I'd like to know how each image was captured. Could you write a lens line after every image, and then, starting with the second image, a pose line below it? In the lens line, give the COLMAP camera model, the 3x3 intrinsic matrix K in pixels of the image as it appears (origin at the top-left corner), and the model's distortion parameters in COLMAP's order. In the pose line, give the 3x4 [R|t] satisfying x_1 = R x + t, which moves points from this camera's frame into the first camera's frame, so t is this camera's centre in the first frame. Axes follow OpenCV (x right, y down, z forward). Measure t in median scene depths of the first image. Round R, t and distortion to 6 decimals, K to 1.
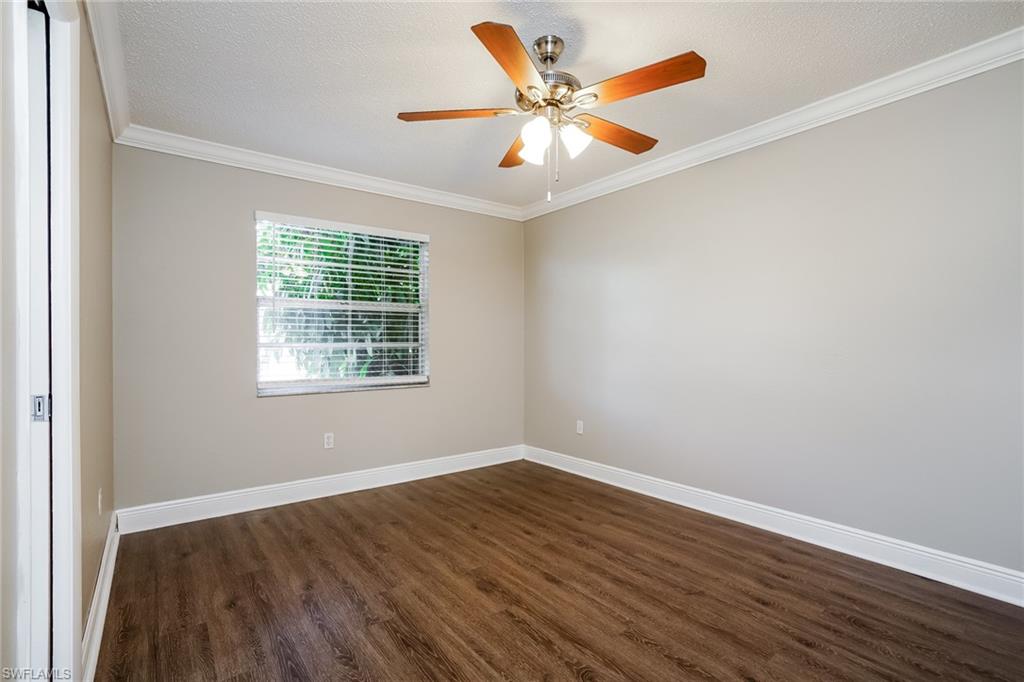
lens RADIAL K [[473.3, 0, 505.2], [0, 473.3, 343.3], [0, 0, 1]] dist [-0.002342, -0.000351]
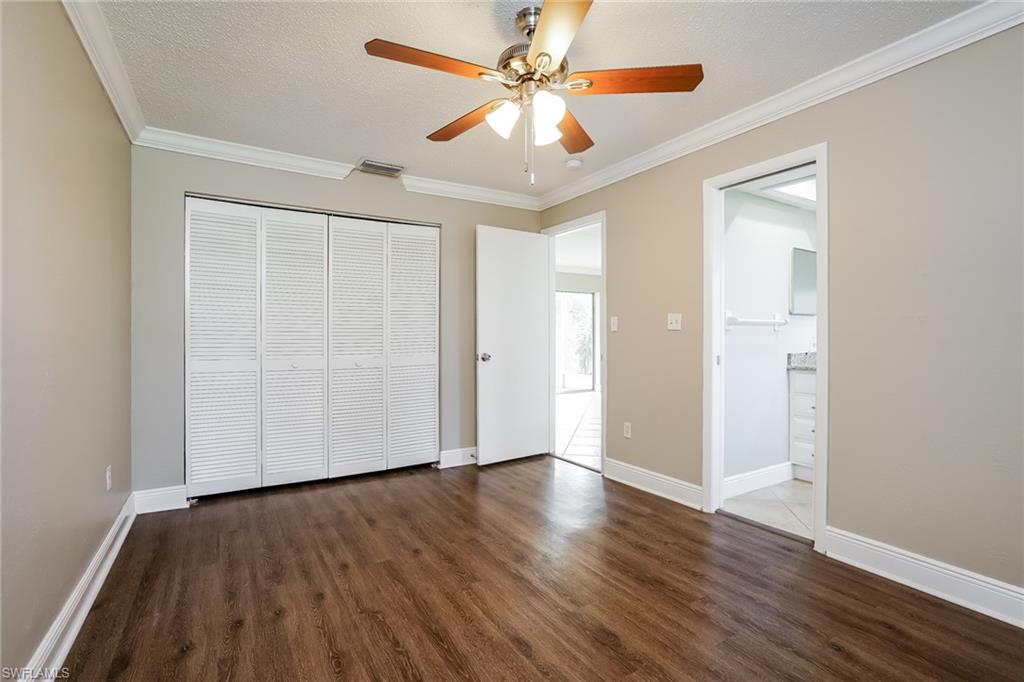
lens RADIAL K [[473.3, 0, 505.2], [0, 473.3, 343.3], [0, 0, 1]] dist [-0.002342, -0.000351]
pose [[-0.995180, 0.001845, 0.098052, 0.055722], [0.003302, 0.999887, 0.014695, 0.000565], [-0.098014, 0.014948, -0.995073, 1.943081]]
